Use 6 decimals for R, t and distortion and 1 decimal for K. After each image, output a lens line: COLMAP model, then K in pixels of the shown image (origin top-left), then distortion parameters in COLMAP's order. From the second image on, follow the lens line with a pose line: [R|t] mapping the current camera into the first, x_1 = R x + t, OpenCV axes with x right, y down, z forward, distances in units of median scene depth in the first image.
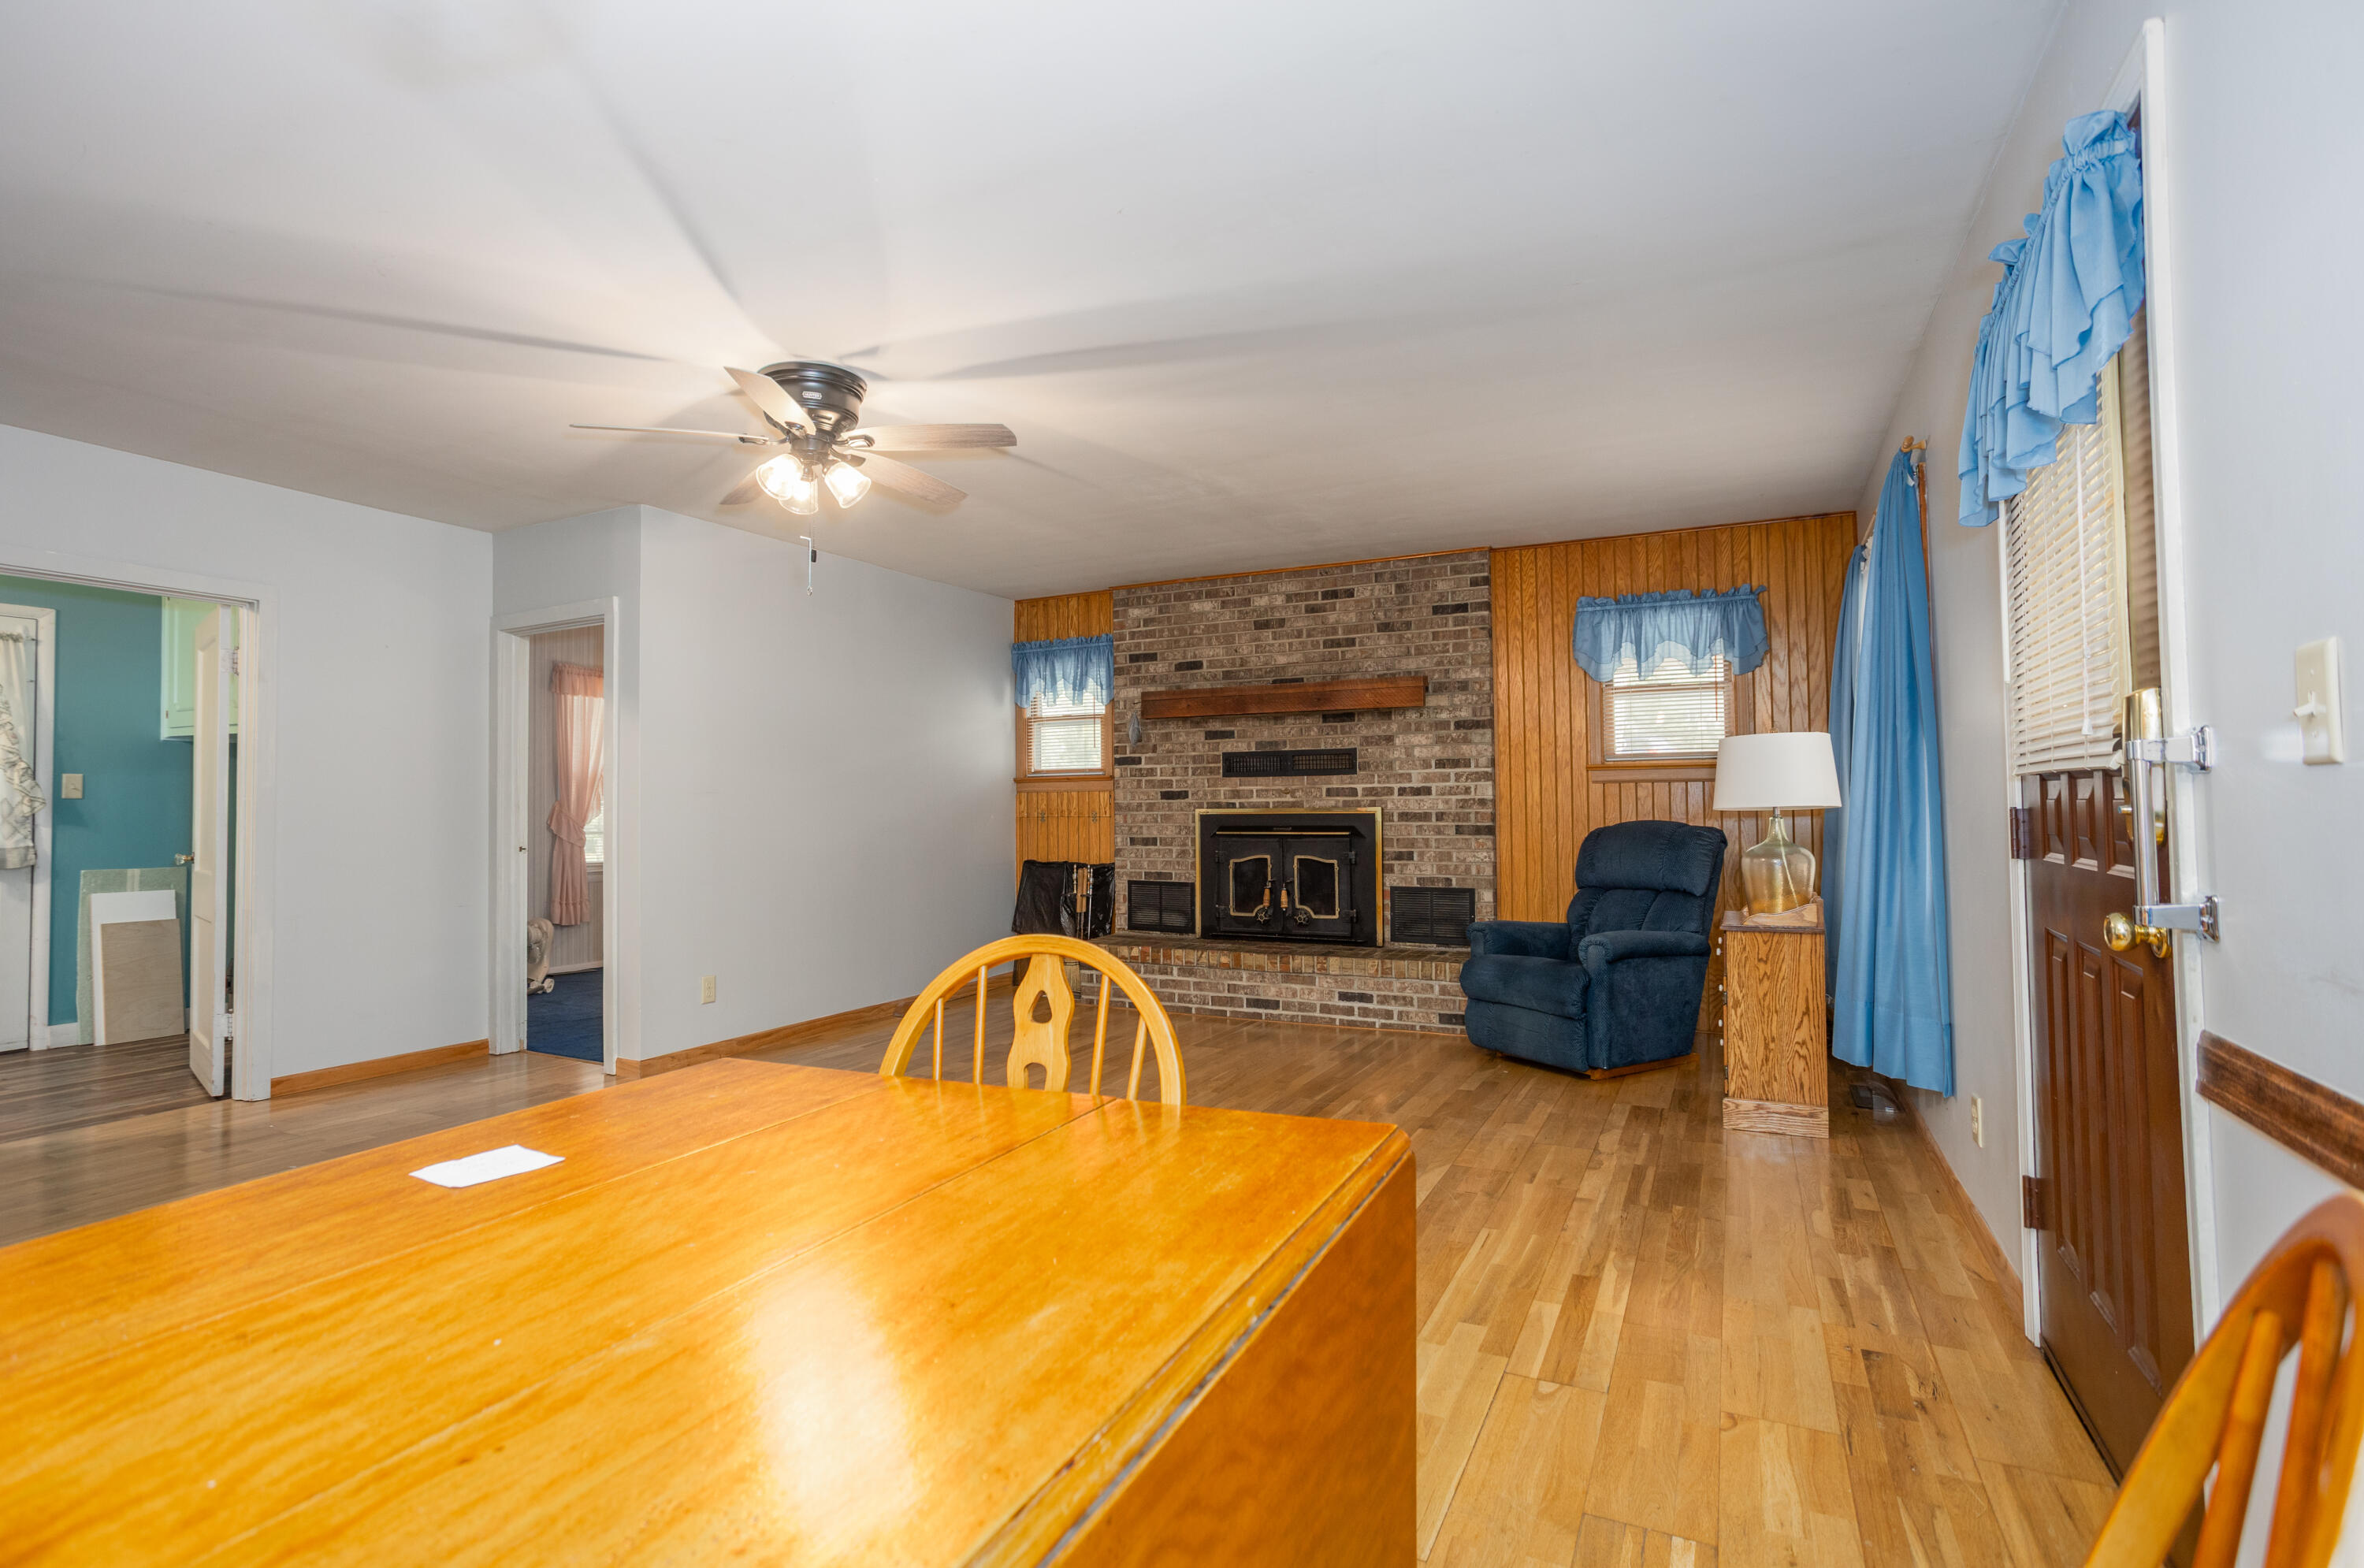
lens RADIAL K [[1149.8, 0, 1160.3], [0, 1149.8, 774.6], [0, 0, 1]] dist [-0.046687, 0.027955]
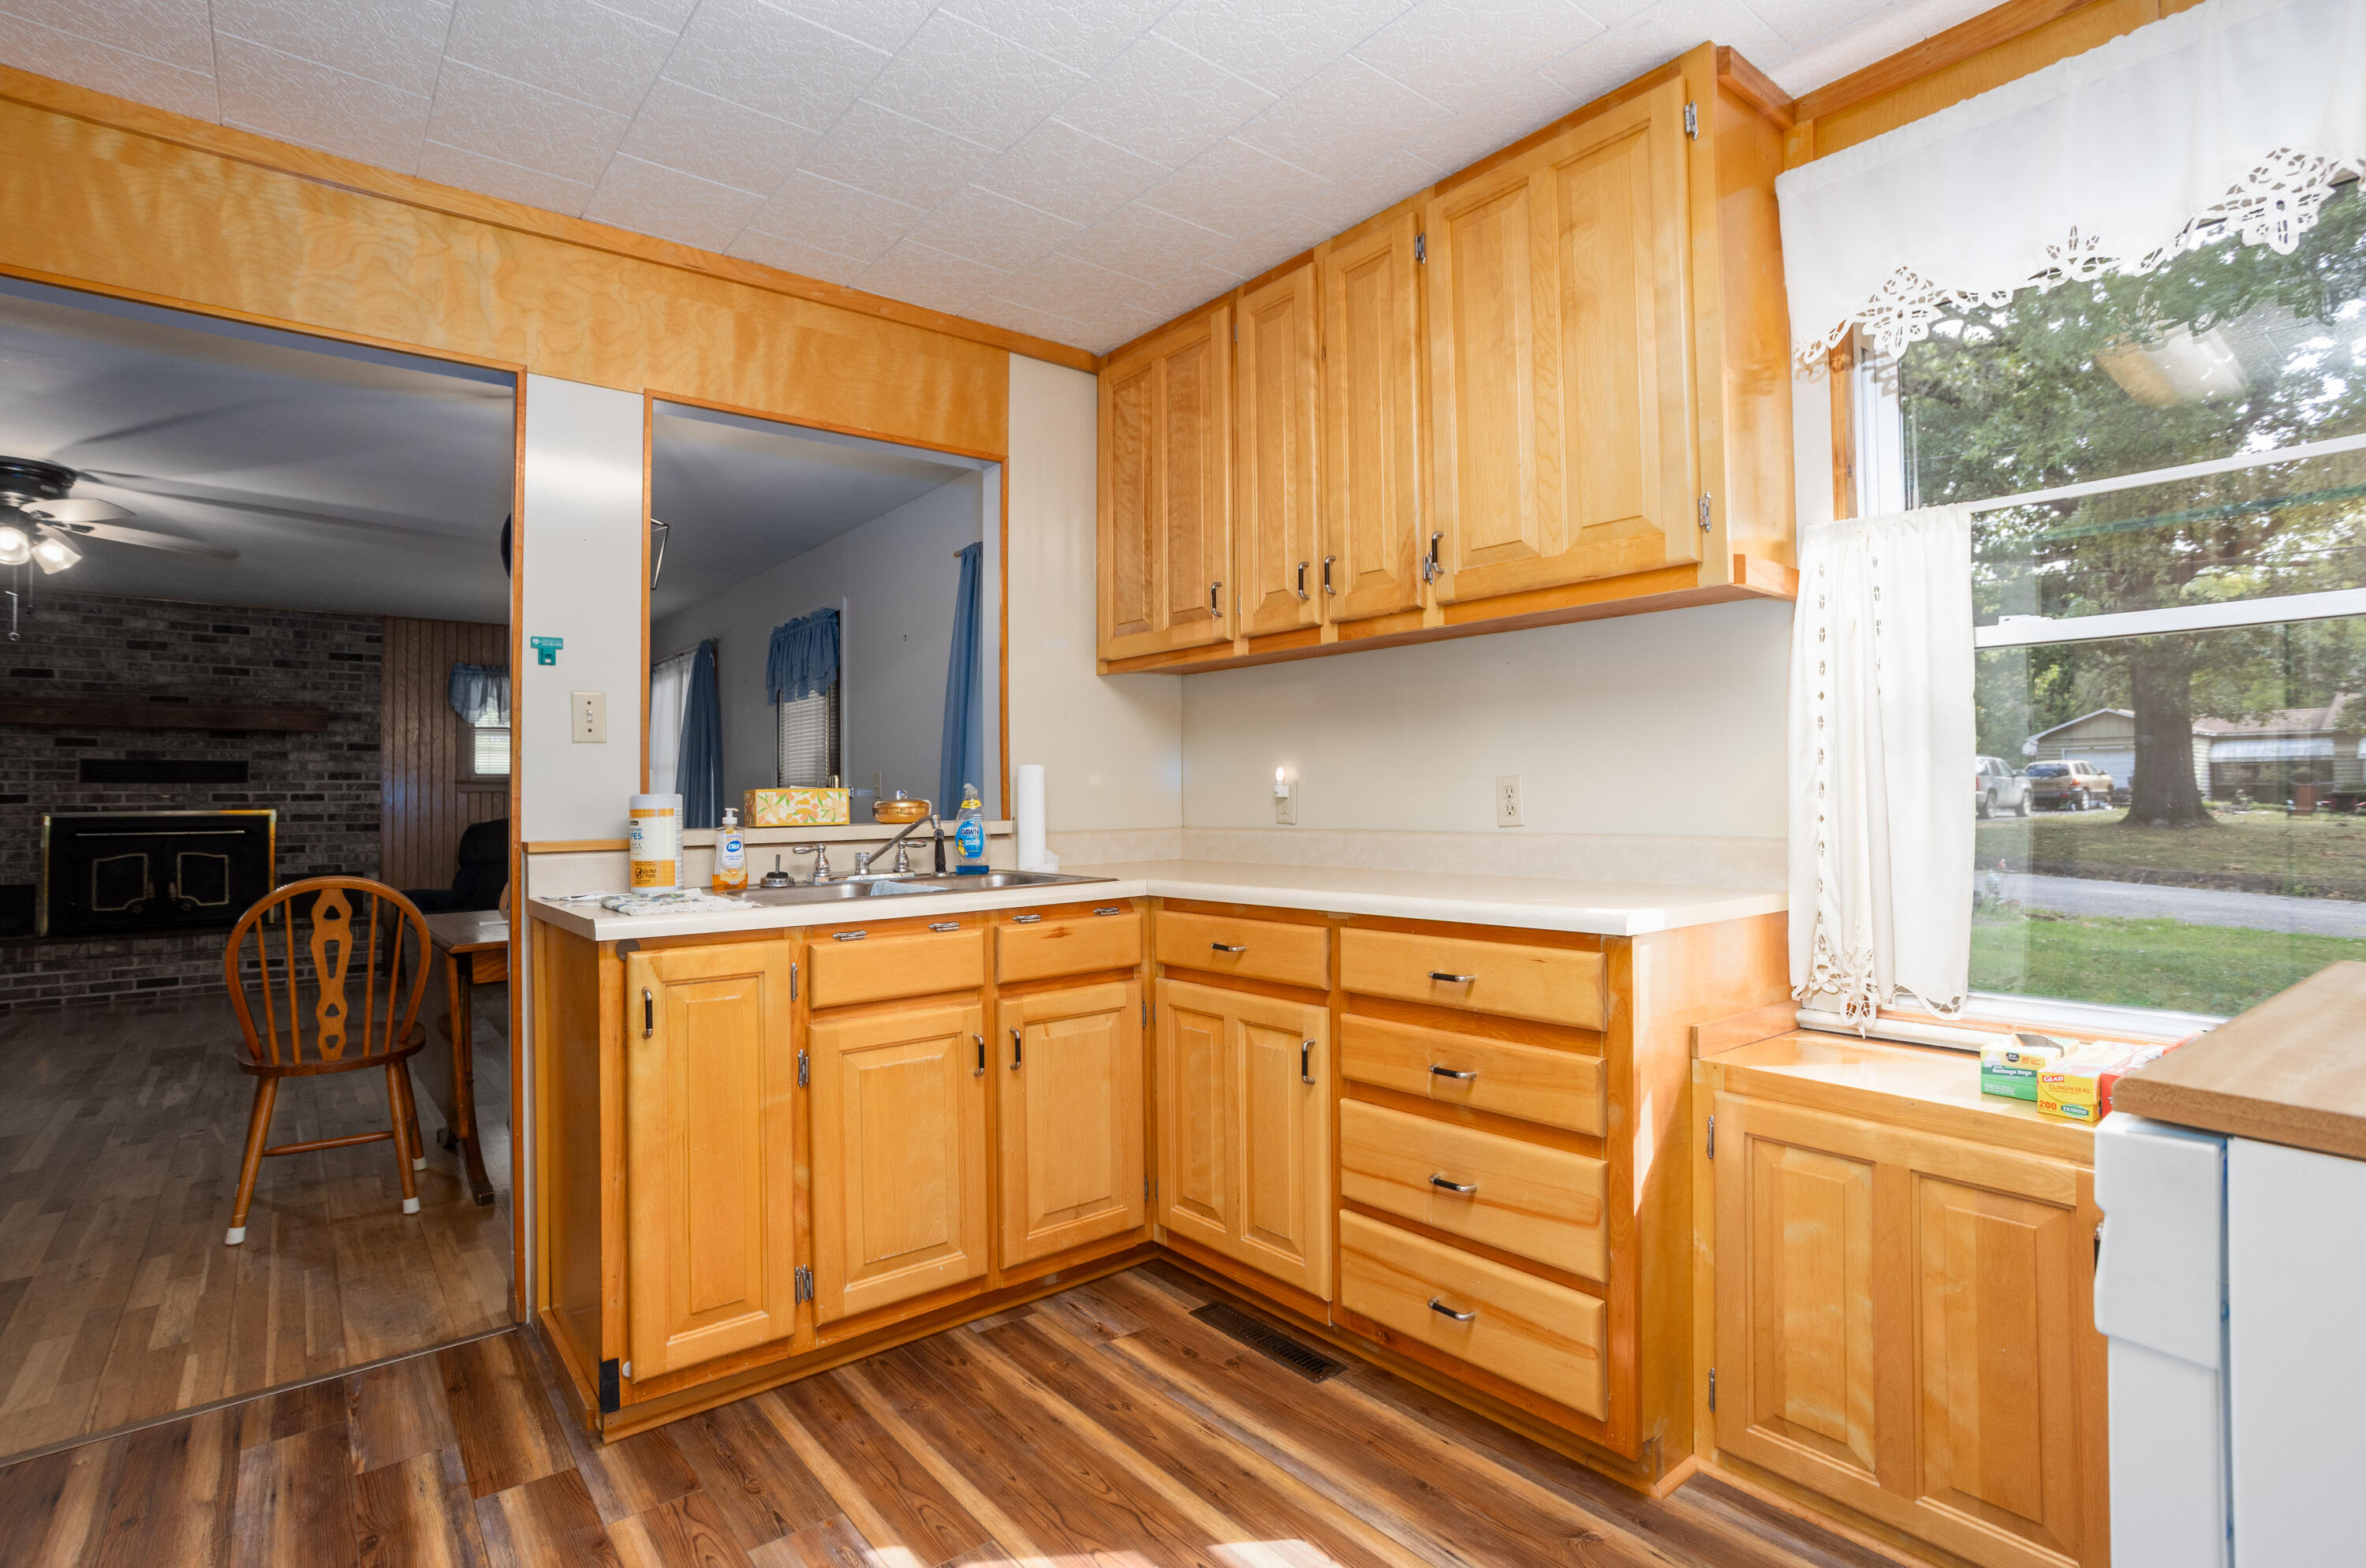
lens RADIAL K [[1150.9, 0, 1161.2], [0, 1150.9, 774.6], [0, 0, 1]] dist [-0.046687, 0.027955]
pose [[0.428214, 0.026149, 0.903299, -0.496076], [-0.020426, 0.999606, -0.019254, -0.005755], [-0.903446, -0.010206, 0.428580, -0.375223]]
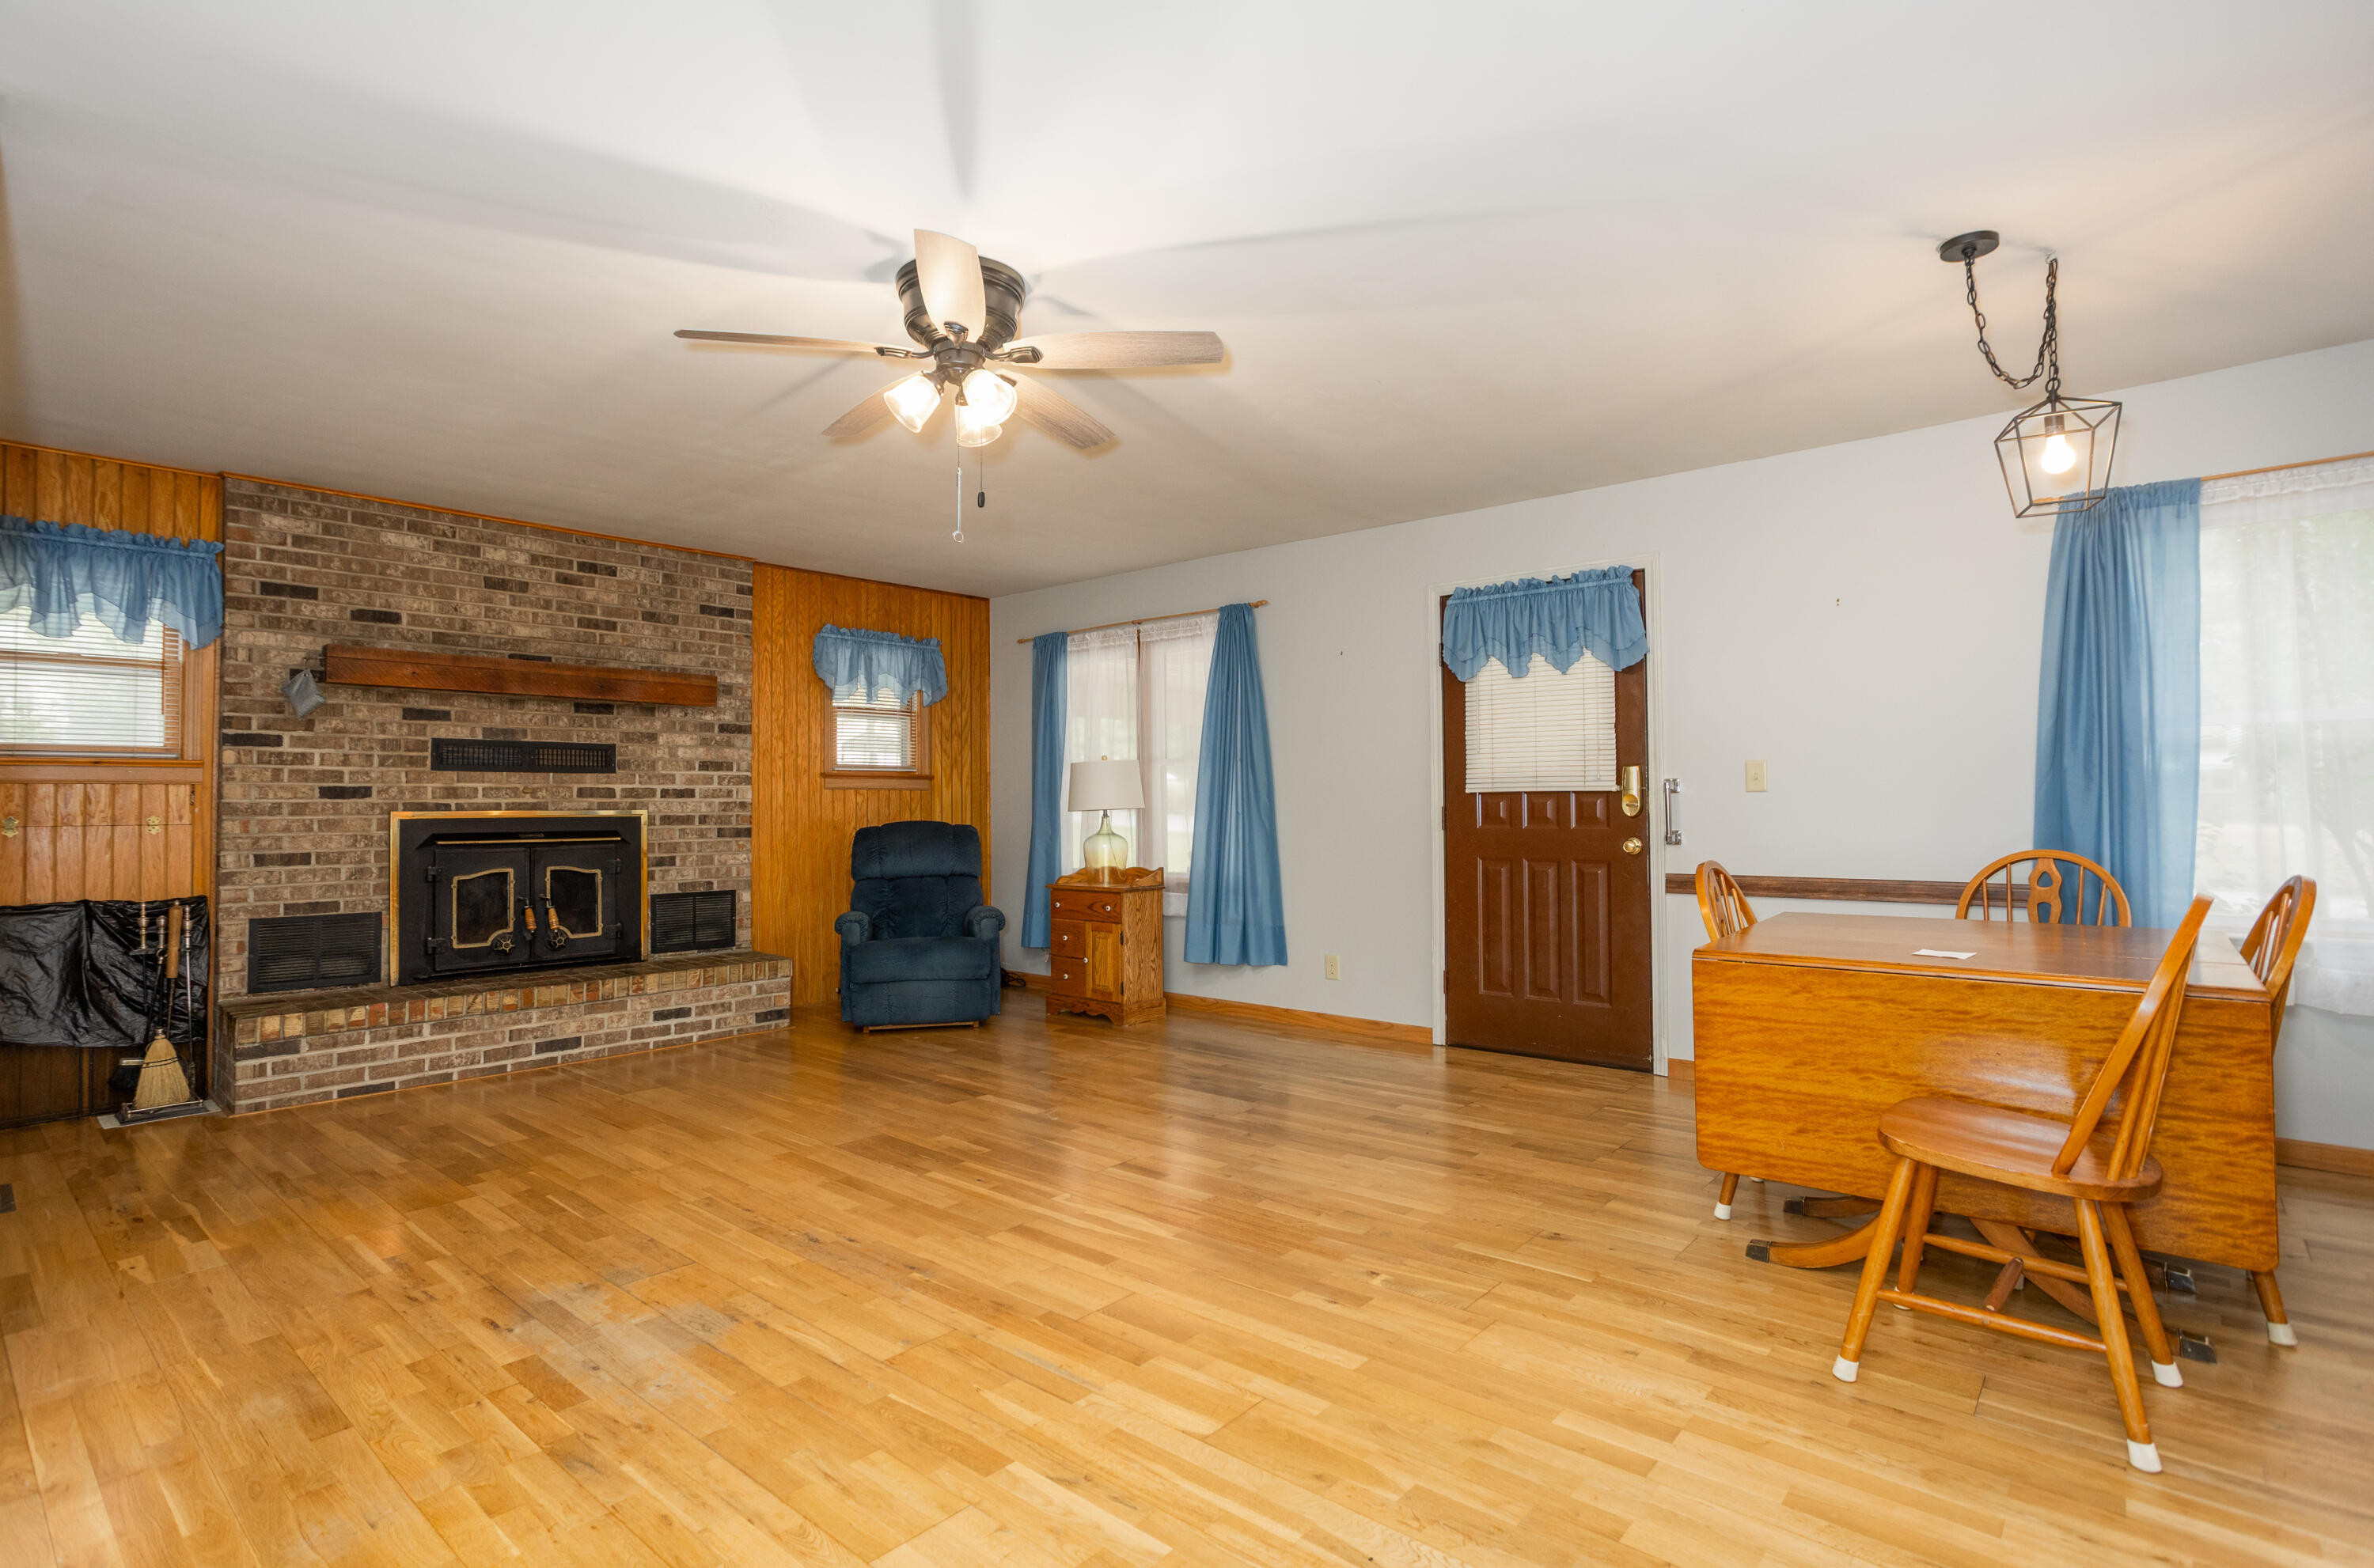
lens RADIAL K [[1154.6, 0, 1165.2], [0, 1154.6, 774.6], [0, 0, 1]] dist [-0.046687, 0.027955]
pose [[0.252664, 0.033885, 0.966961, -0.598961], [-0.022356, 0.999324, -0.029178, 0.017568], [-0.967296, -0.014245, 0.253250, 0.362712]]
